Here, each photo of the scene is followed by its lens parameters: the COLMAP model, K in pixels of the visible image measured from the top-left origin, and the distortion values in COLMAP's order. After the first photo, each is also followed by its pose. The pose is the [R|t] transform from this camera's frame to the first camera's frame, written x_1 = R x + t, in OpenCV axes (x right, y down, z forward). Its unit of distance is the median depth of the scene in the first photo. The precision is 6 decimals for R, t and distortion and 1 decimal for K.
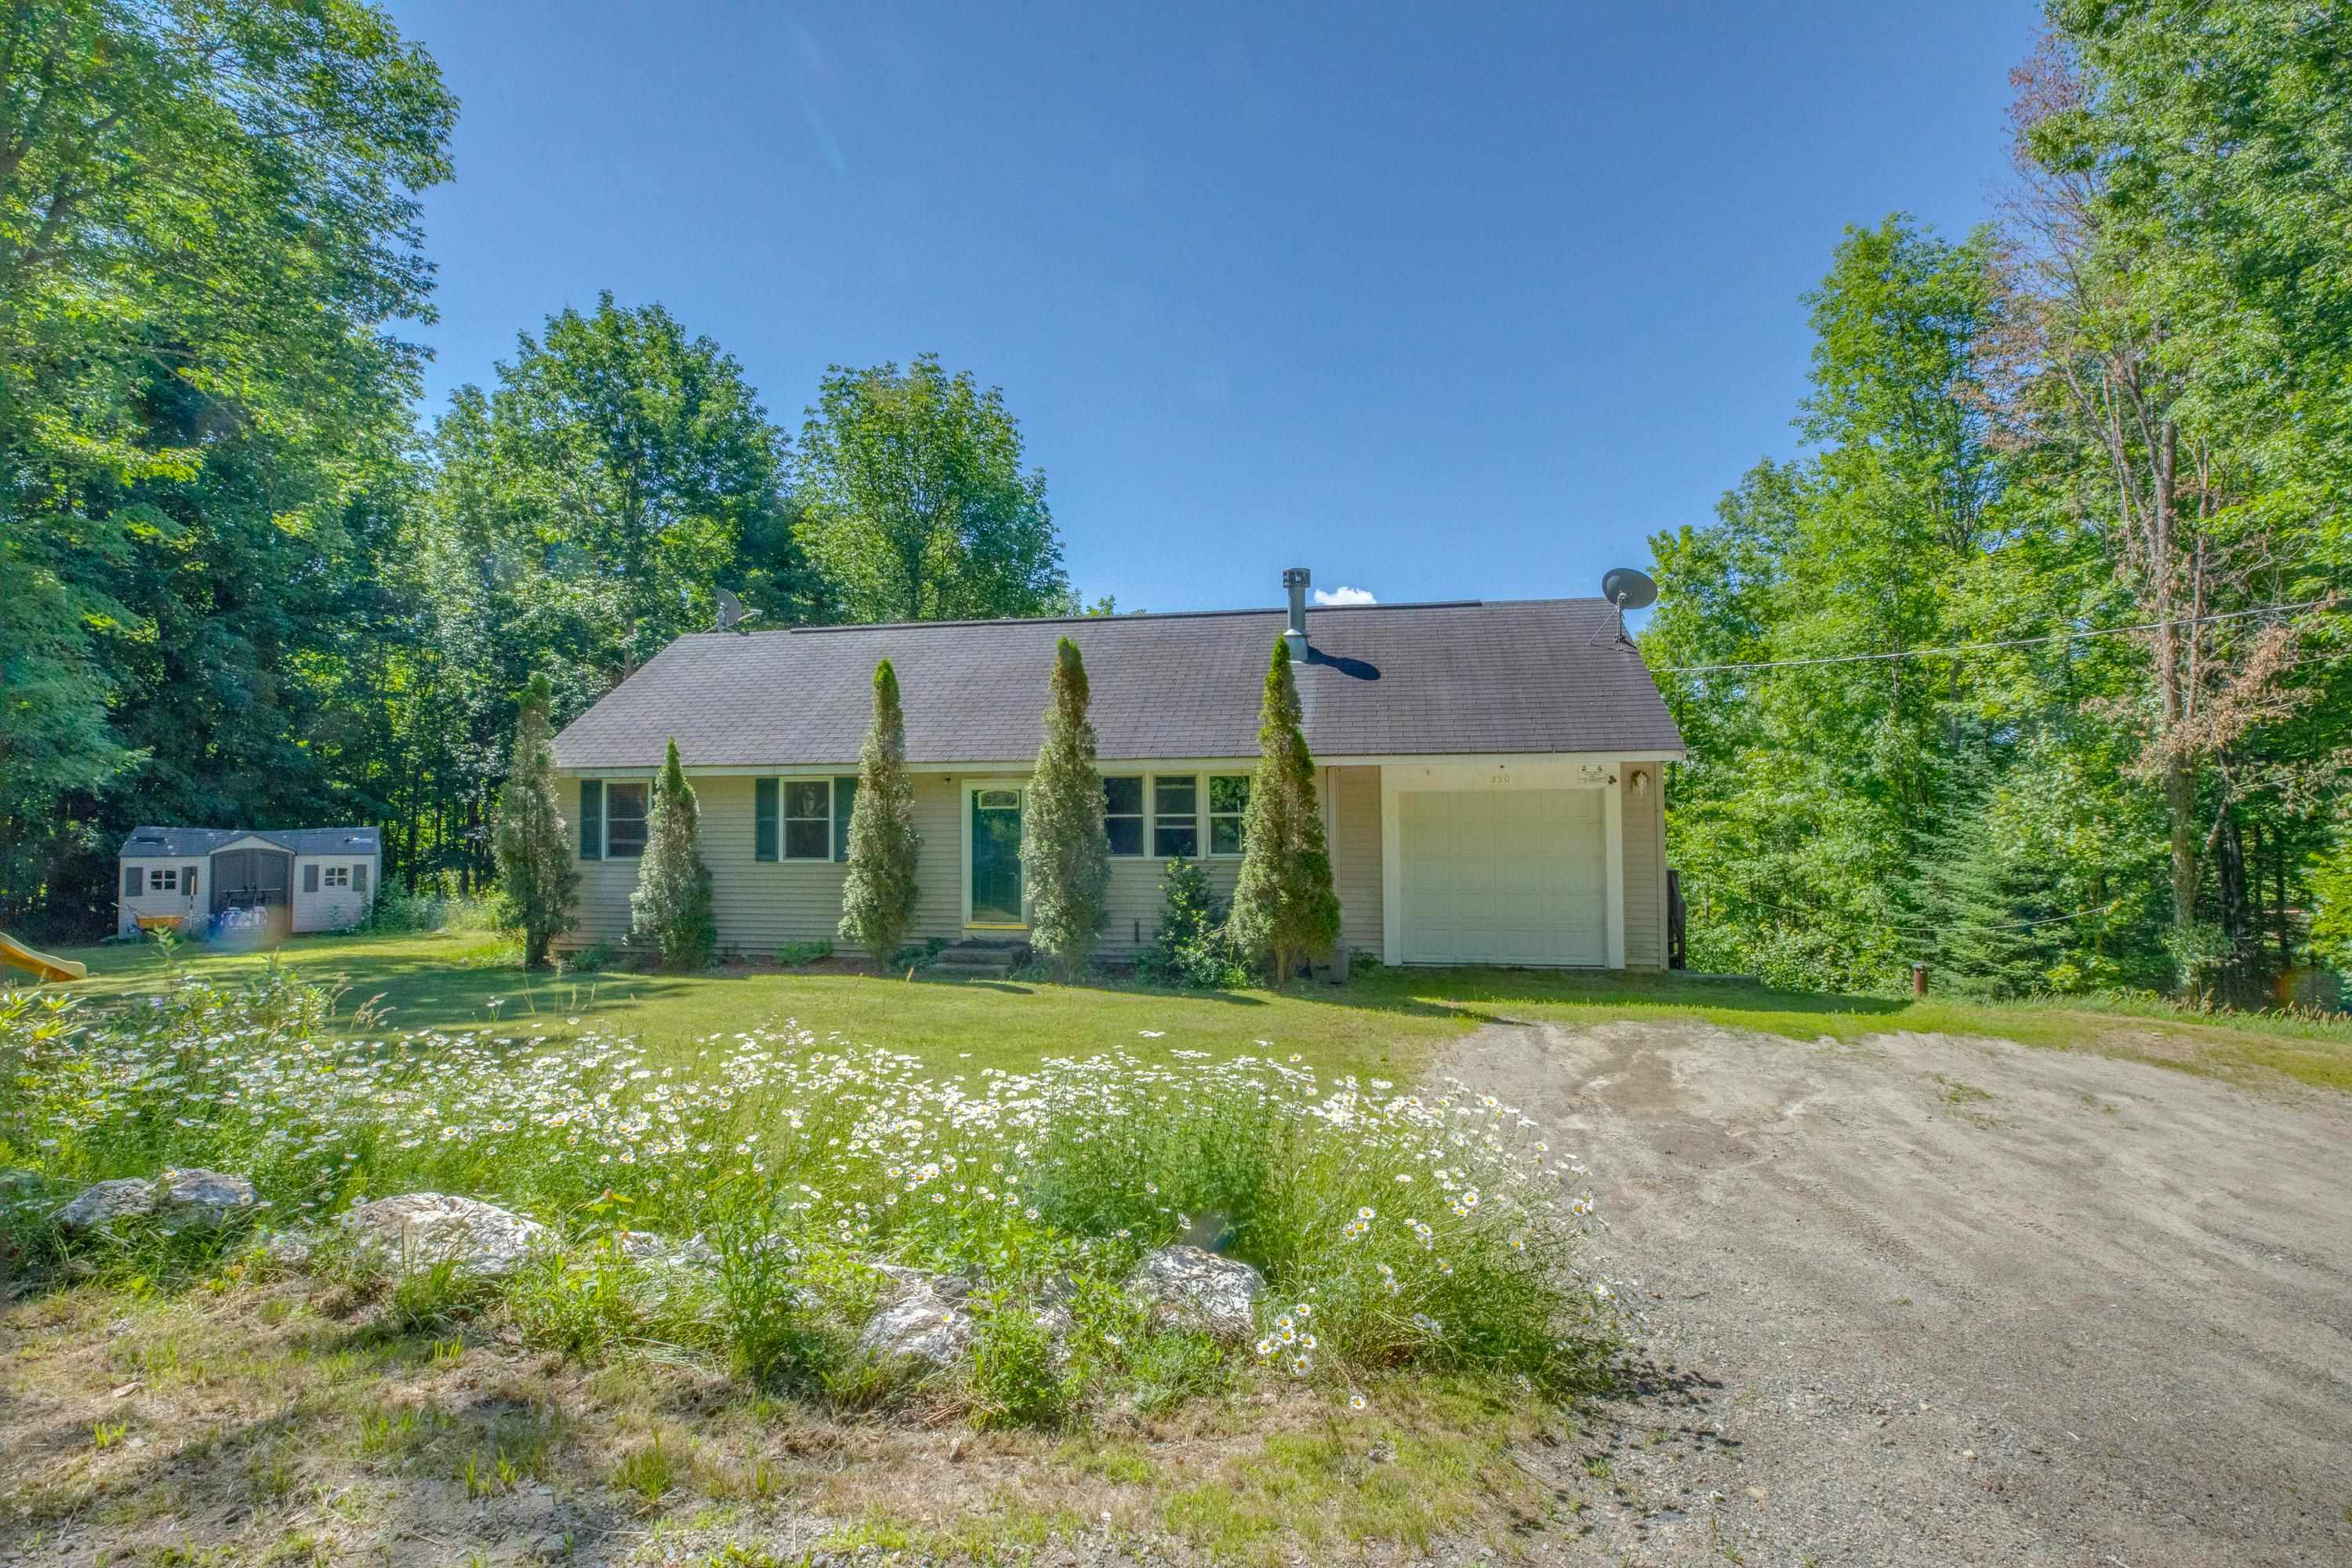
lens RADIAL K [[1080.8, 0, 1173.1], [0, 1080.8, 736.8], [0, 0, 1]] dist [-0.023071, 0.000221]
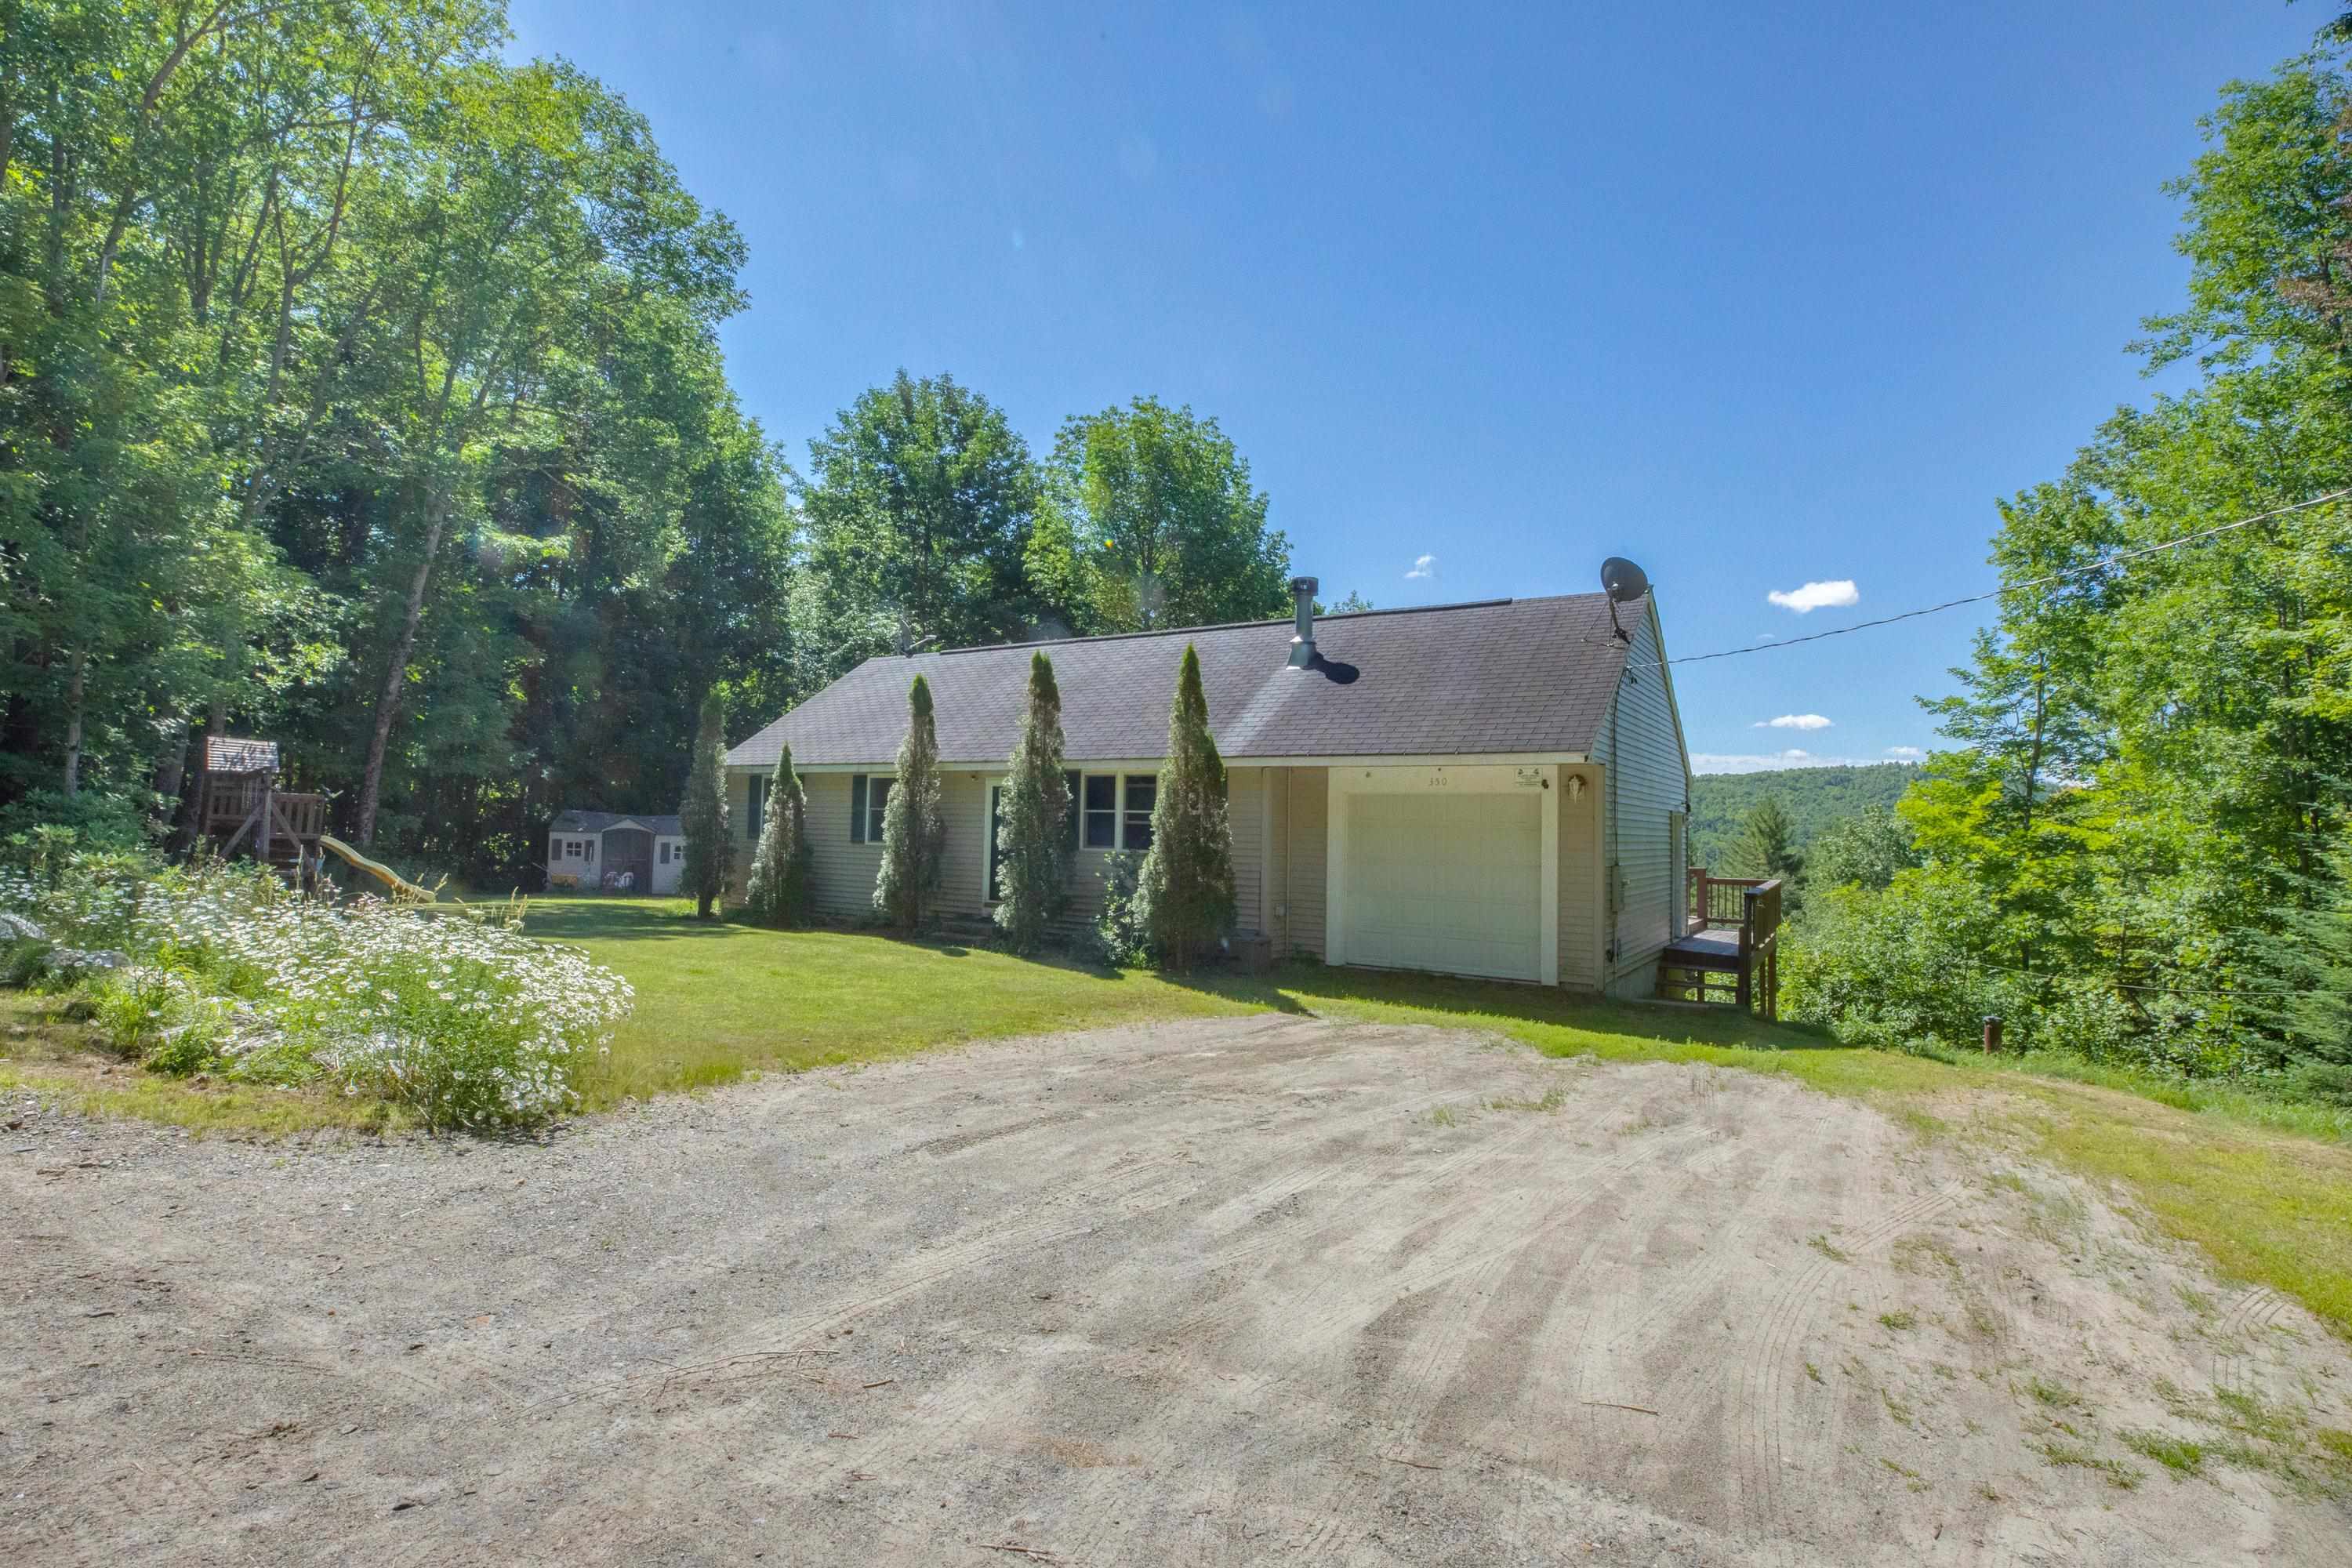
lens RADIAL K [[1114.7, 0, 1191.0], [0, 1114.7, 732.1], [0, 0, 1]] dist [-0.037911, 0.013058]
pose [[0.923253, -0.004700, -0.384164, 0.468428], [-0.002856, 0.999814, -0.019096, 0.013308], [0.384183, 0.018728, 0.923067, -0.016756]]
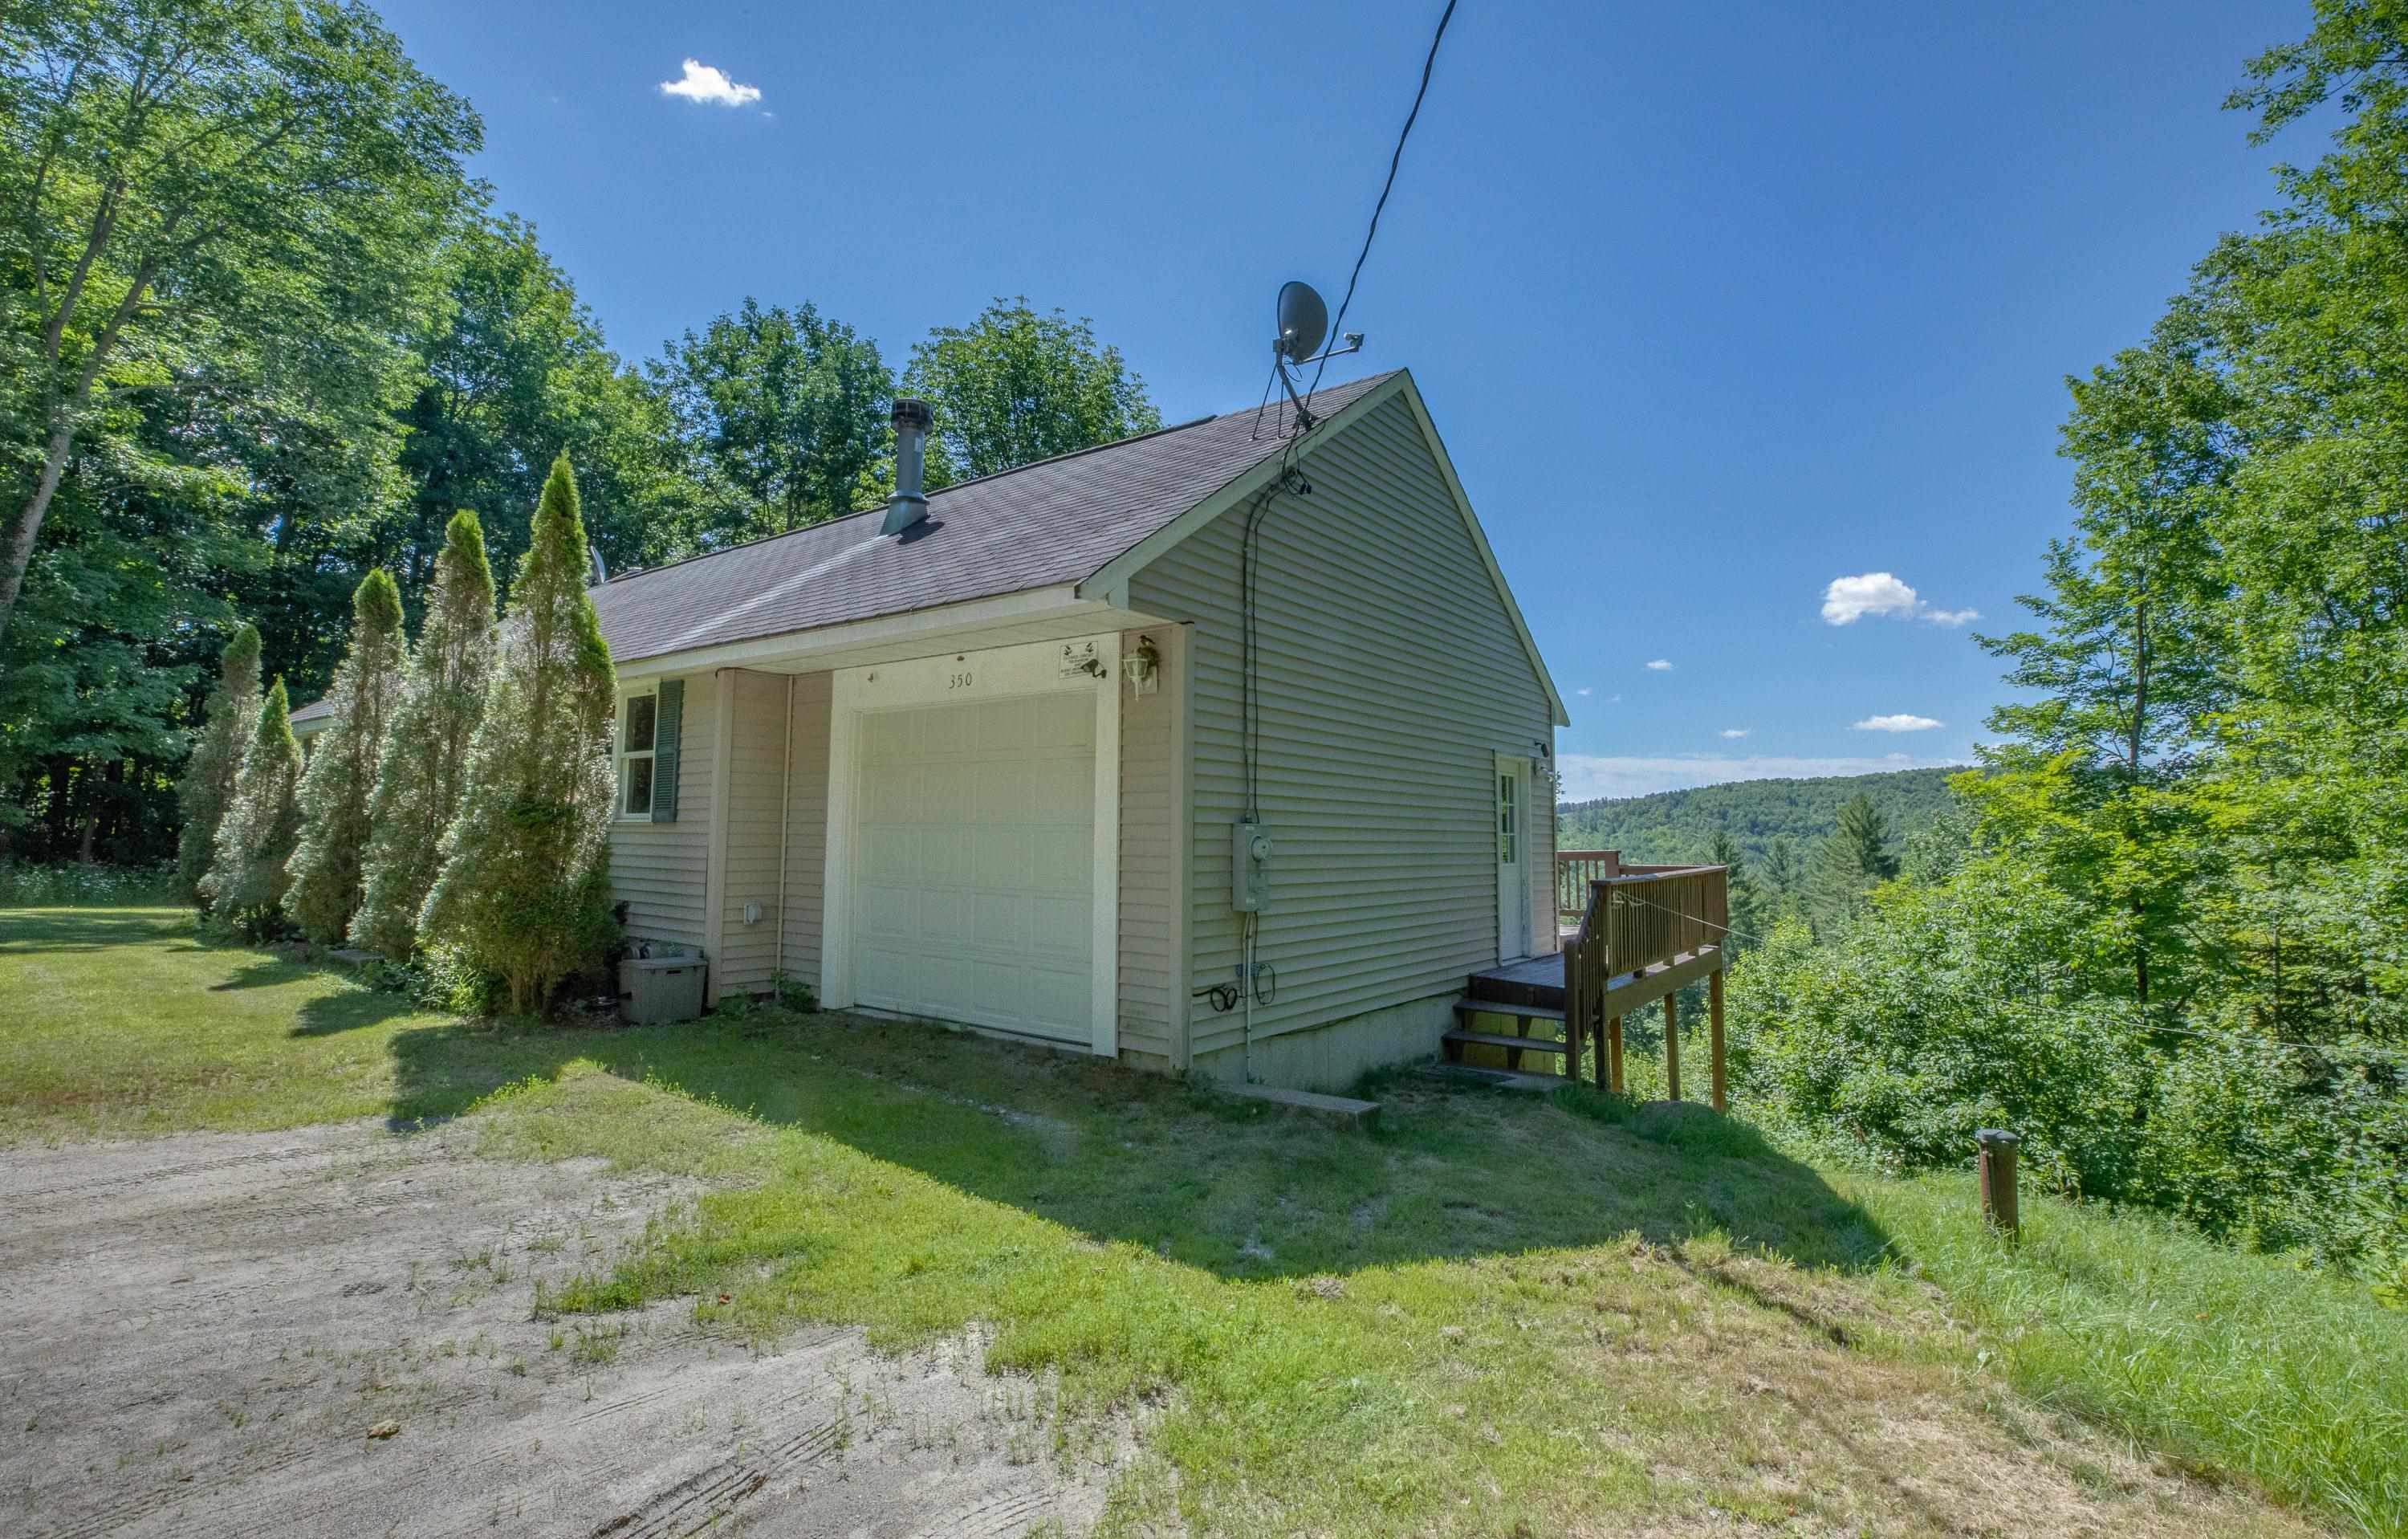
lens RADIAL K [[1117.8, 0, 1207.6], [0, 1117.8, 686.0], [0, 0, 1]] dist [-0.051172, 0.019941]
pose [[0.895862, -0.043608, -0.442187, 0.644659], [0.013134, 0.997336, -0.071748, 0.080743], [0.444138, 0.058469, 0.894049, 0.528065]]
